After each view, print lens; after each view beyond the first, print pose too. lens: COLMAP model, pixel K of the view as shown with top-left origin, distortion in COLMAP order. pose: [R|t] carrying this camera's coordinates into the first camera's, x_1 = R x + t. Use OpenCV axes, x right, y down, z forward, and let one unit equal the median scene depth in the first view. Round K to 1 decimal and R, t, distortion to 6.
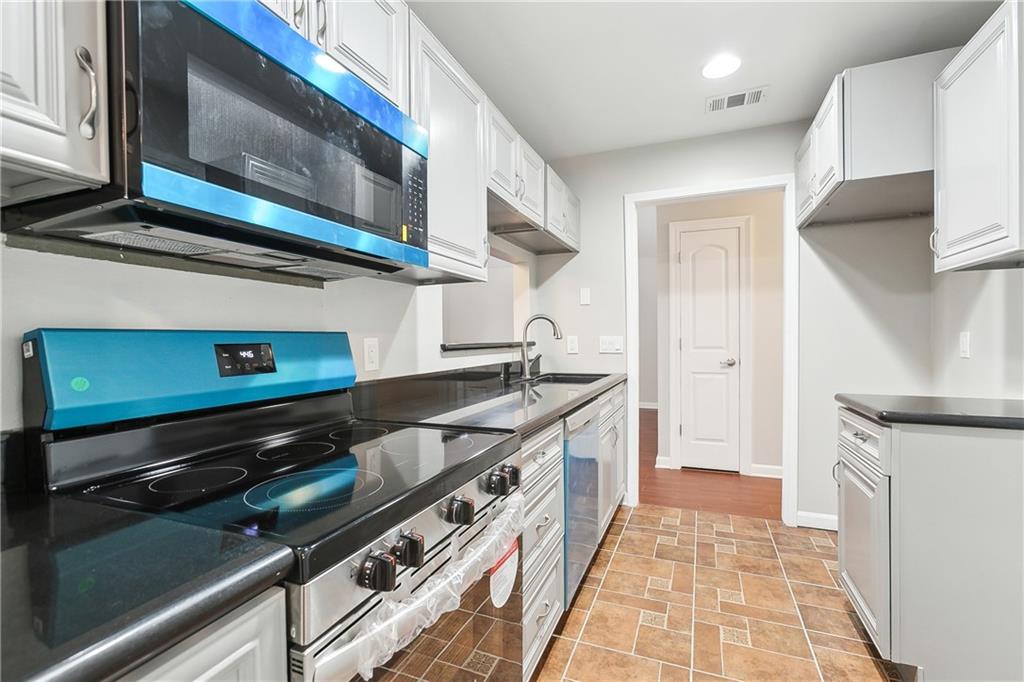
lens RADIAL K [[457.4, 0, 519.2], [0, 457.4, 338.2], [0, 0, 1]] dist [0.002955, 0.000350]
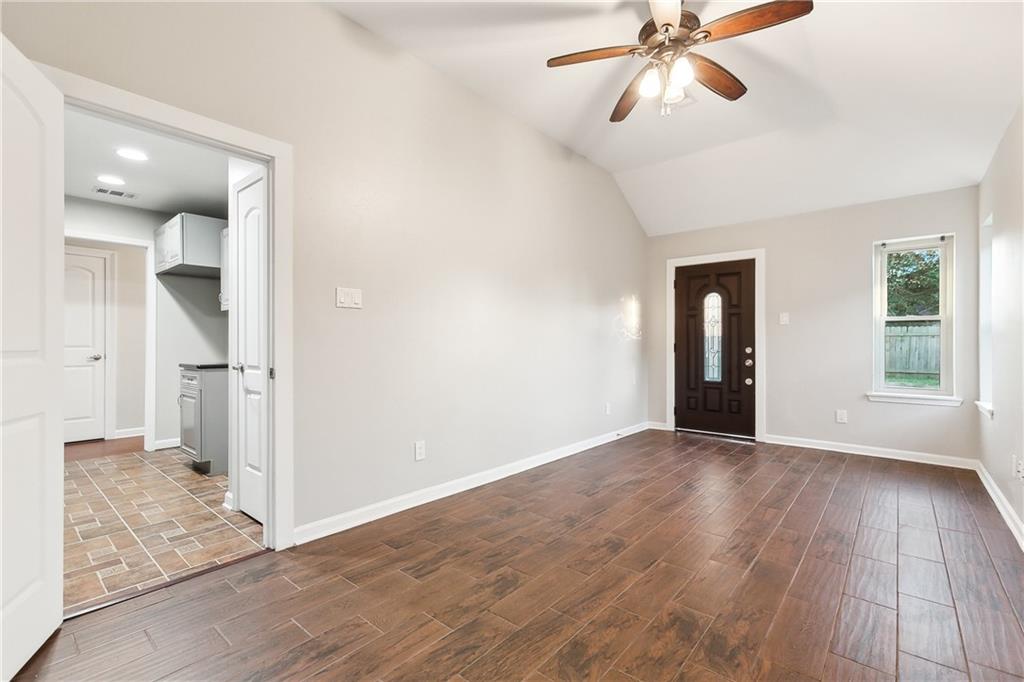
lens RADIAL K [[457.4, 0, 516.0], [0, 457.4, 340.3], [0, 0, 1]] dist [0.002955, 0.000350]
pose [[0.317051, 0.003742, 0.948401, -0.561049], [0.003817, 0.999979, -0.005222, 0.019601], [-0.948401, 0.005276, 0.317030, -0.780922]]
